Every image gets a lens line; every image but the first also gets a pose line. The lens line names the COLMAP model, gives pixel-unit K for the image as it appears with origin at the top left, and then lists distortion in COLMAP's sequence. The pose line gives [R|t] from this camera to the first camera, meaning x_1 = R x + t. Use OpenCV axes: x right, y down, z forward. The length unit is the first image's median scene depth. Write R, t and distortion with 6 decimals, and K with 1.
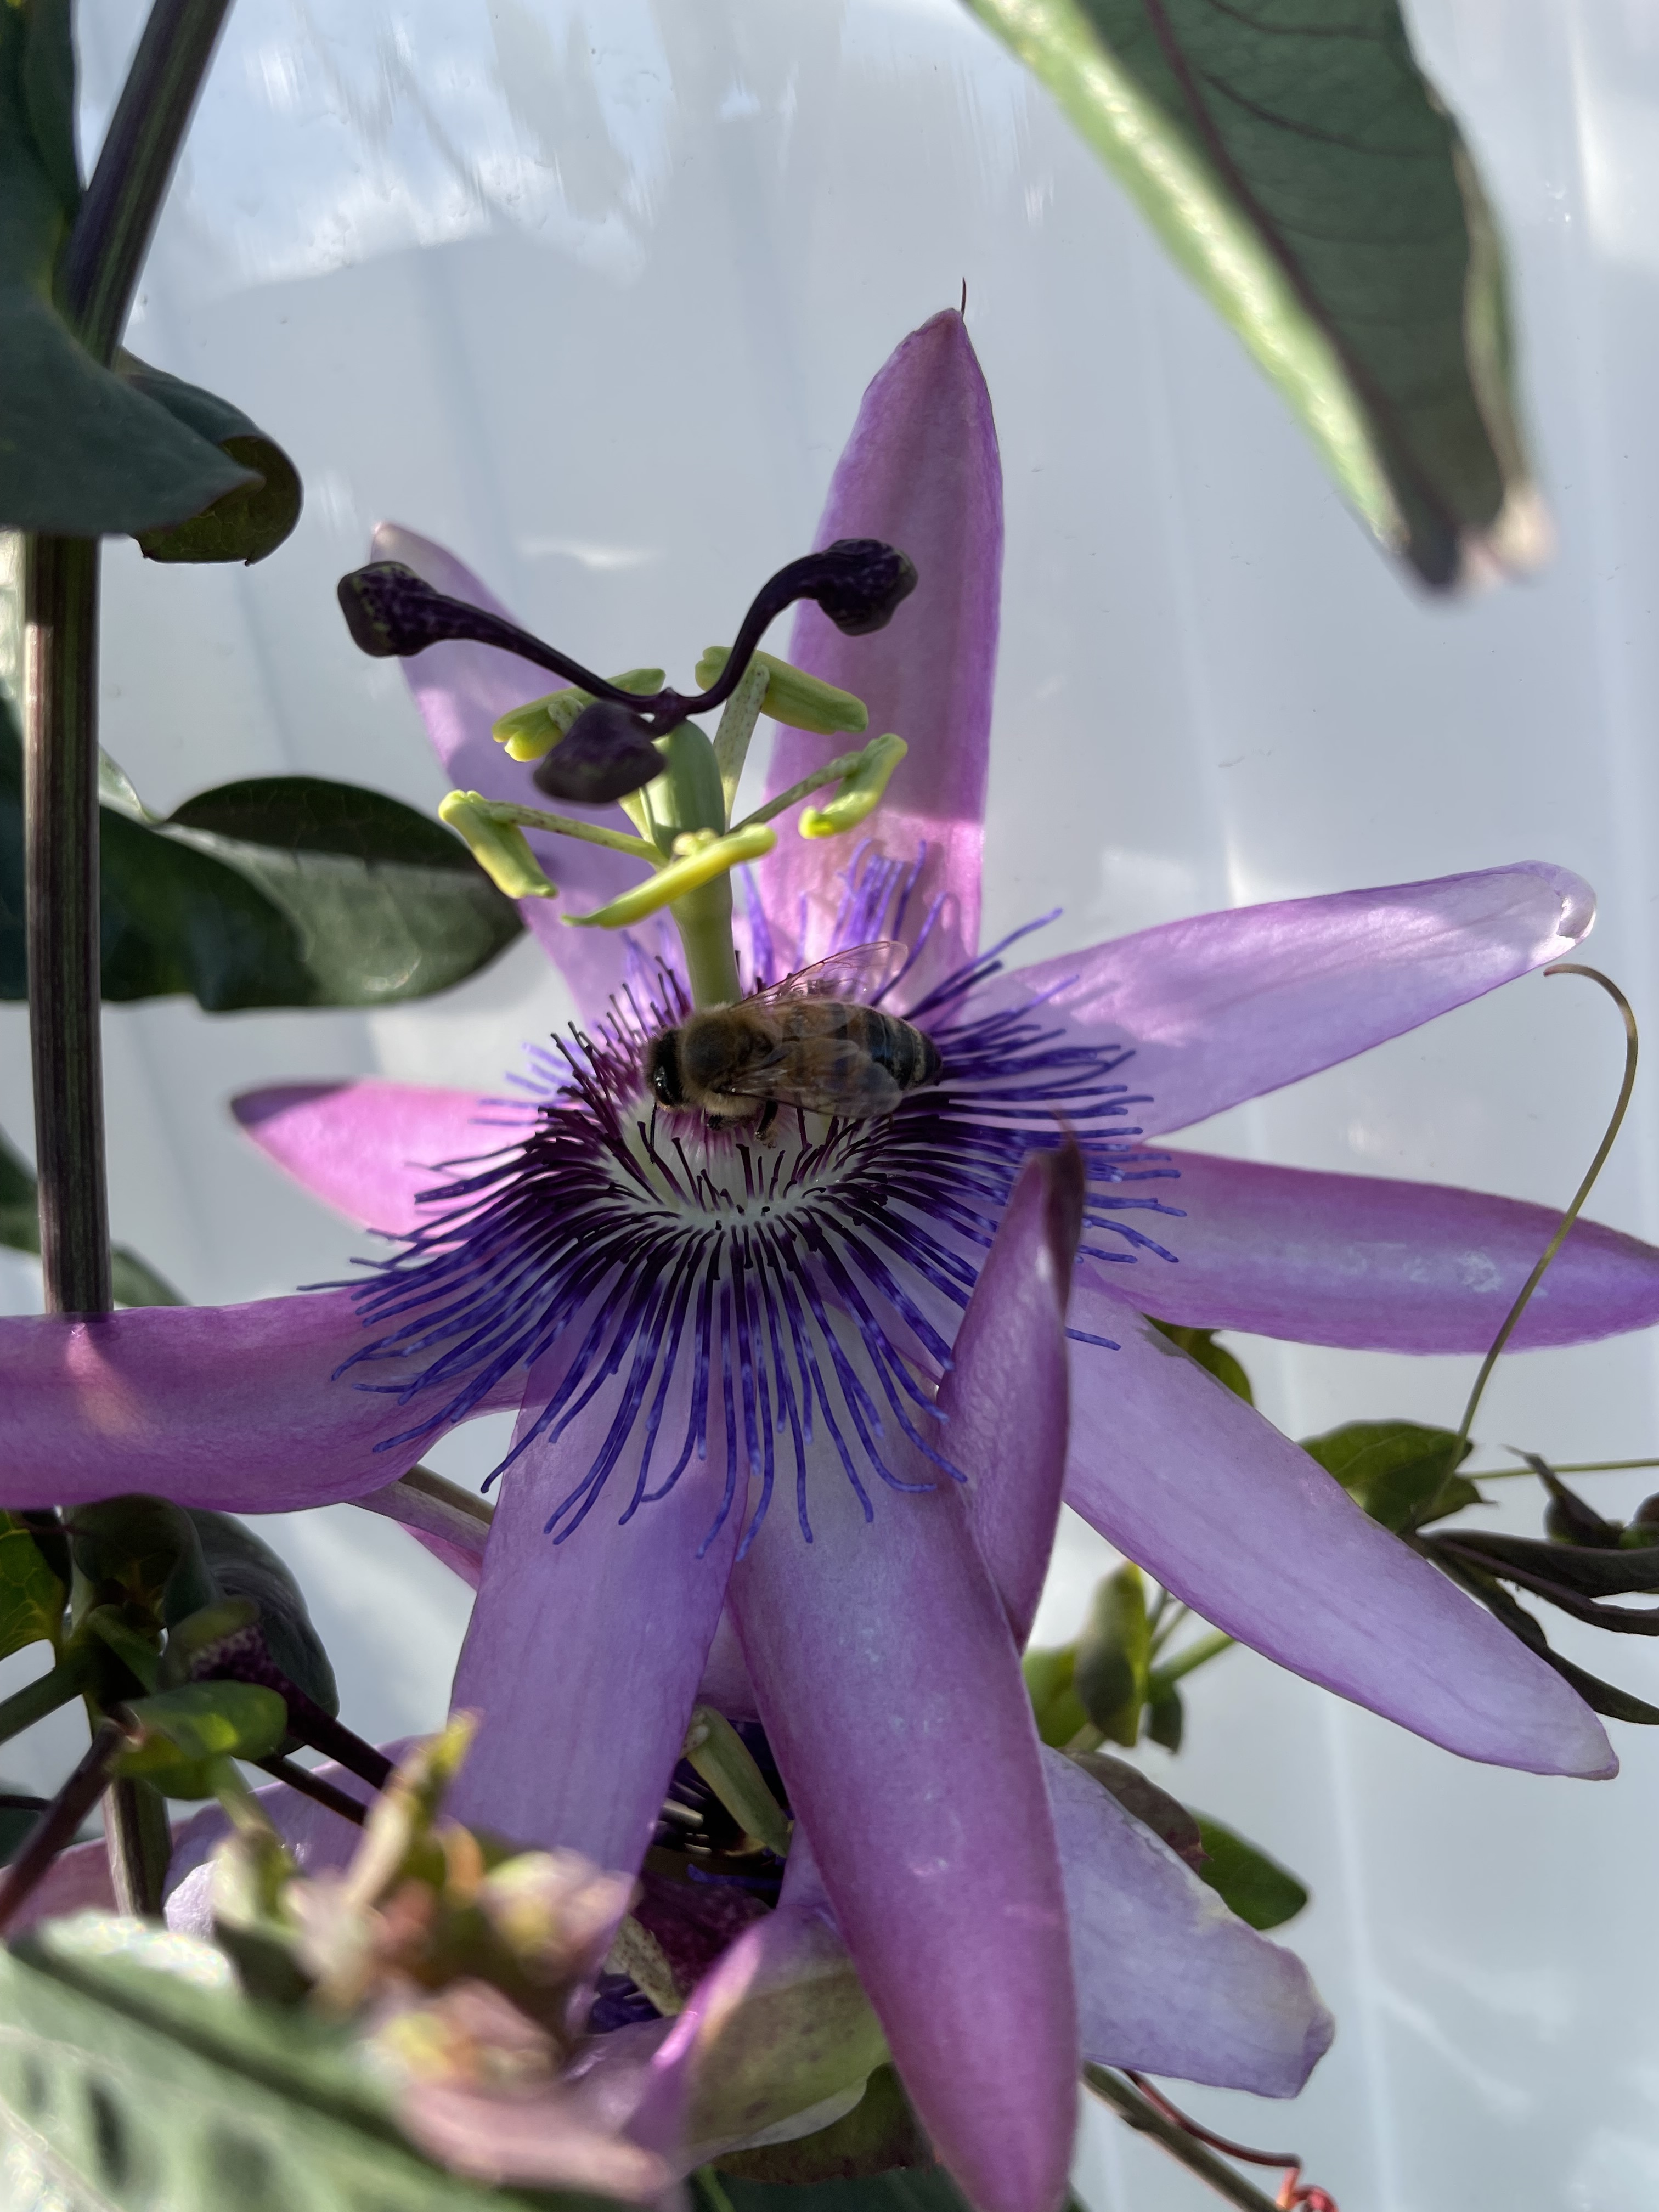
lens RADIAL K [[1728.5, 0, 742.8], [0, 1728.5, 1154.0], [0, 0, 1]] dist [0.028594, -0.136116]
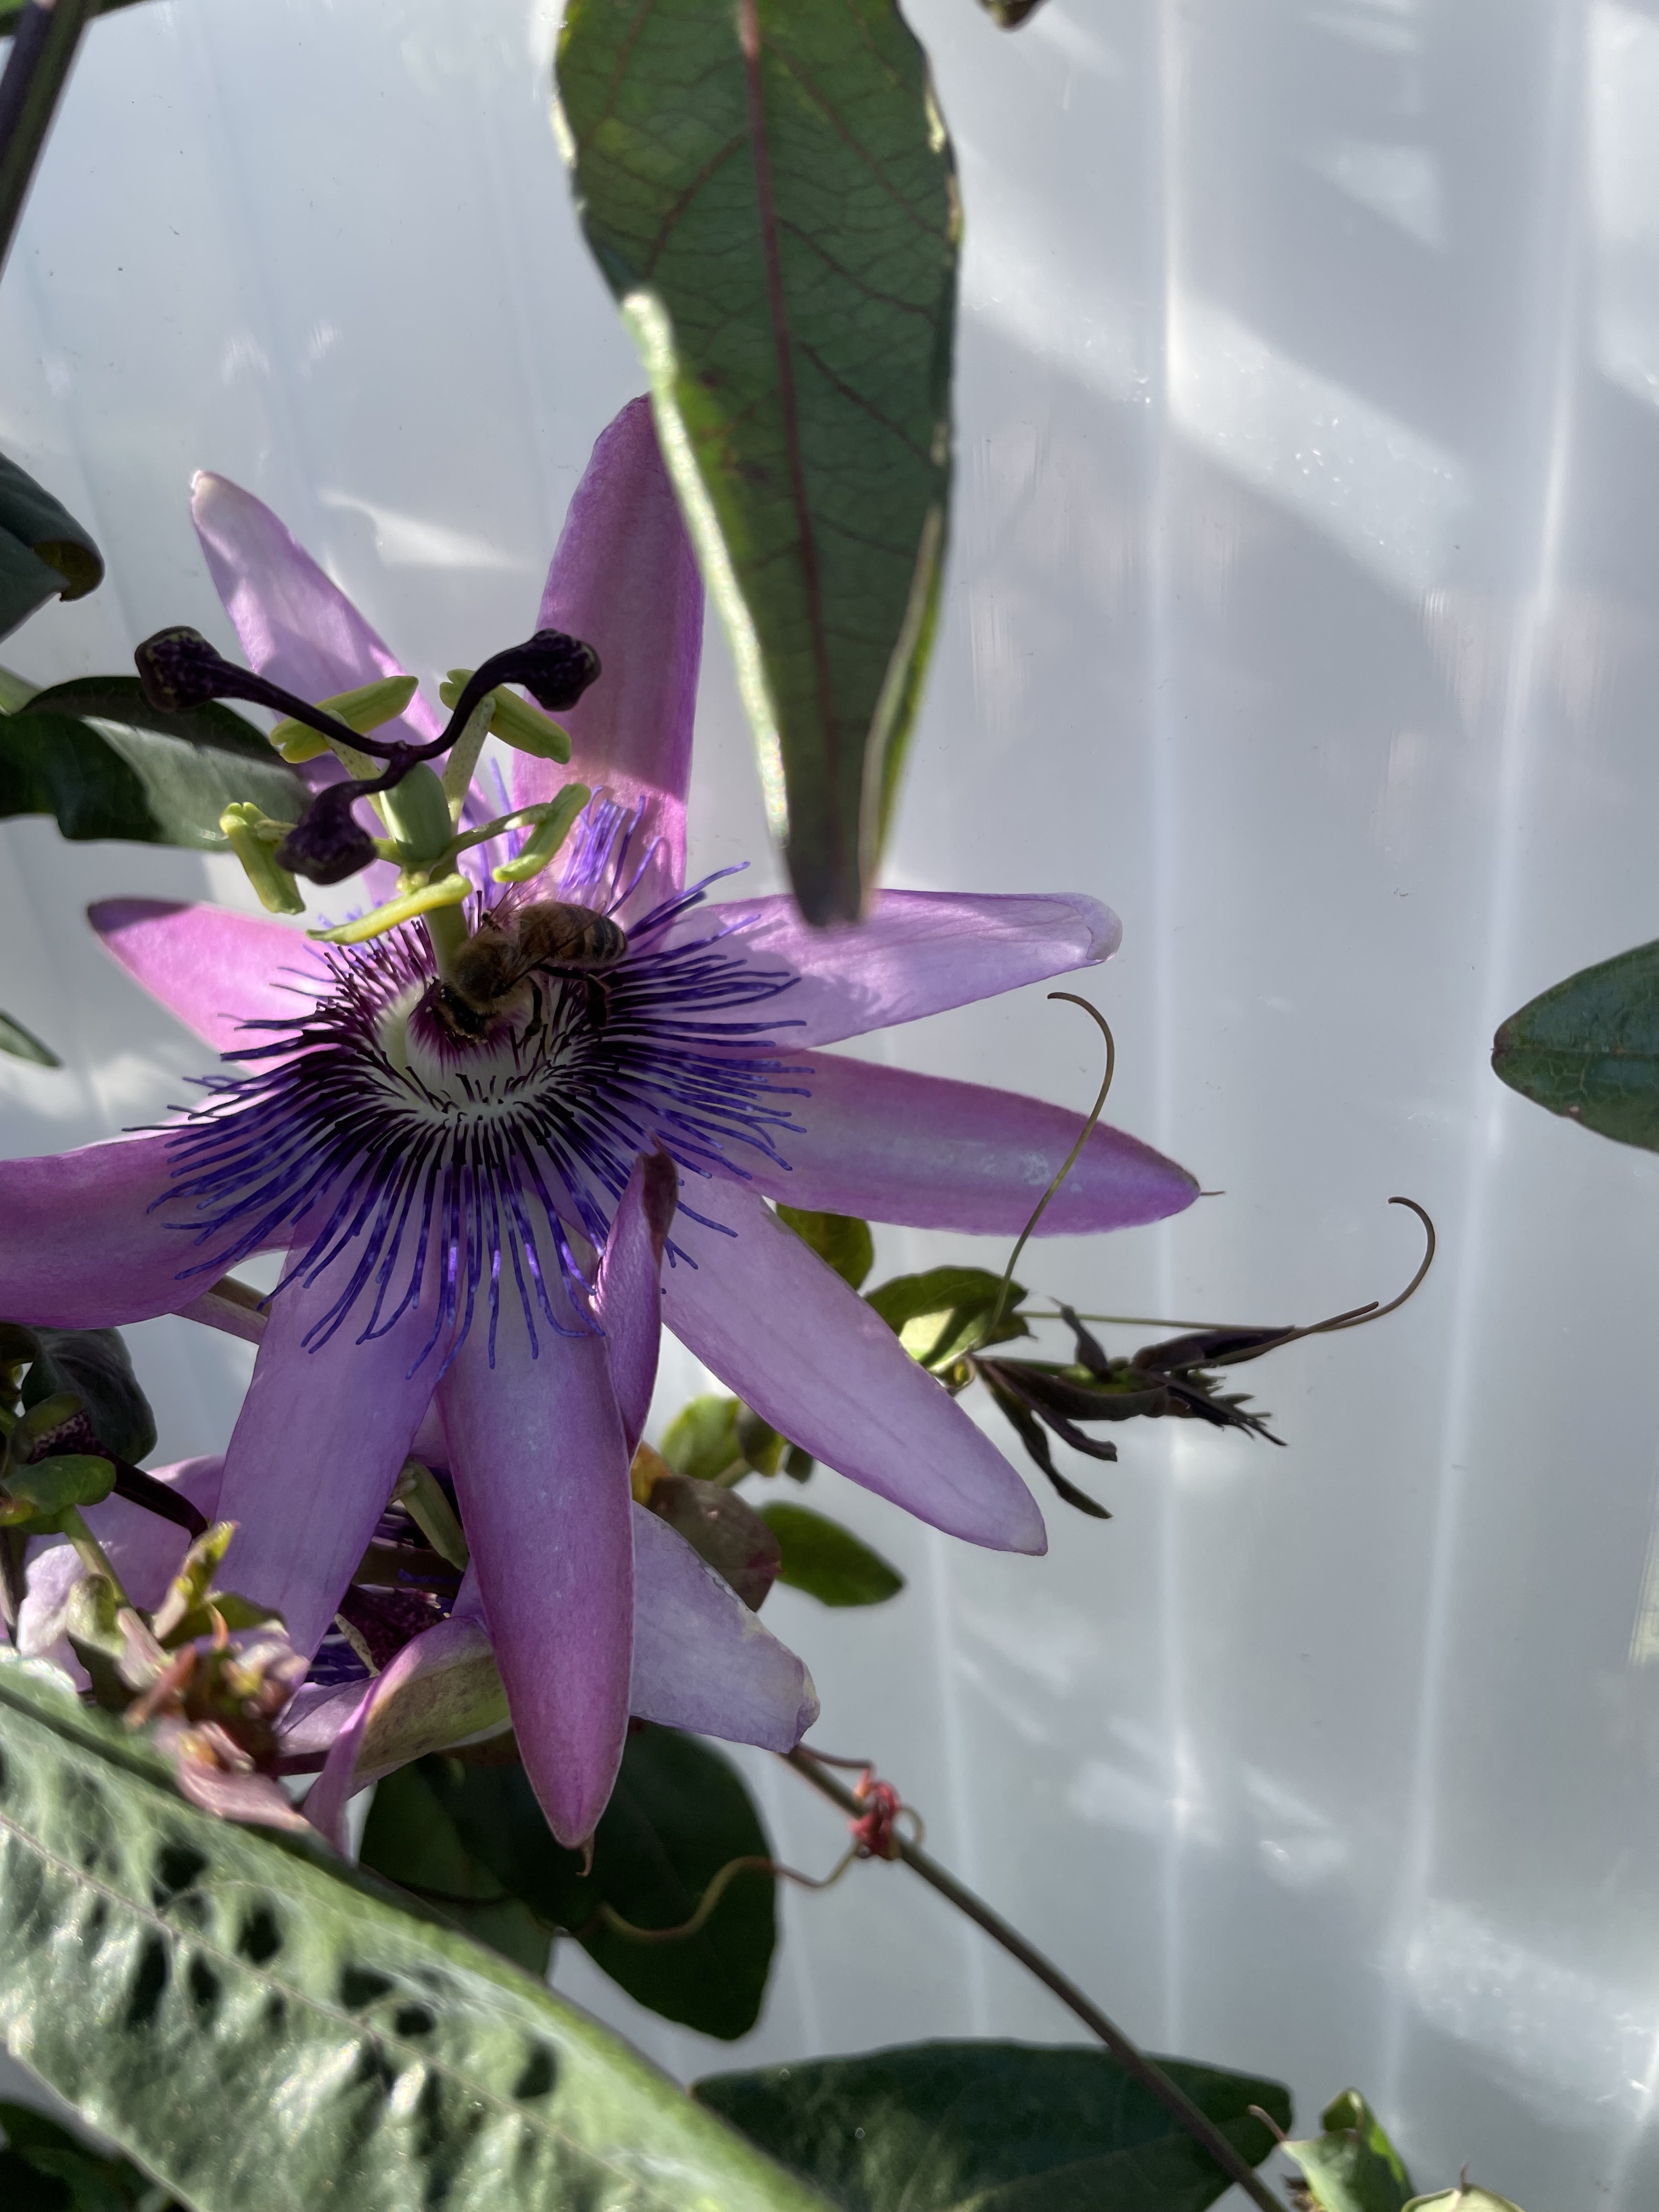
lens RADIAL K [[1728.5, 0, 742.8], [0, 1728.5, 1154.0], [0, 0, 1]] dist [0.028594, -0.136116]
pose [[0.996641, 0.061970, 0.053546, 0.145903], [-0.072936, 0.968981, 0.236126, -0.268277], [-0.037253, -0.239238, 0.970246, -0.296411]]
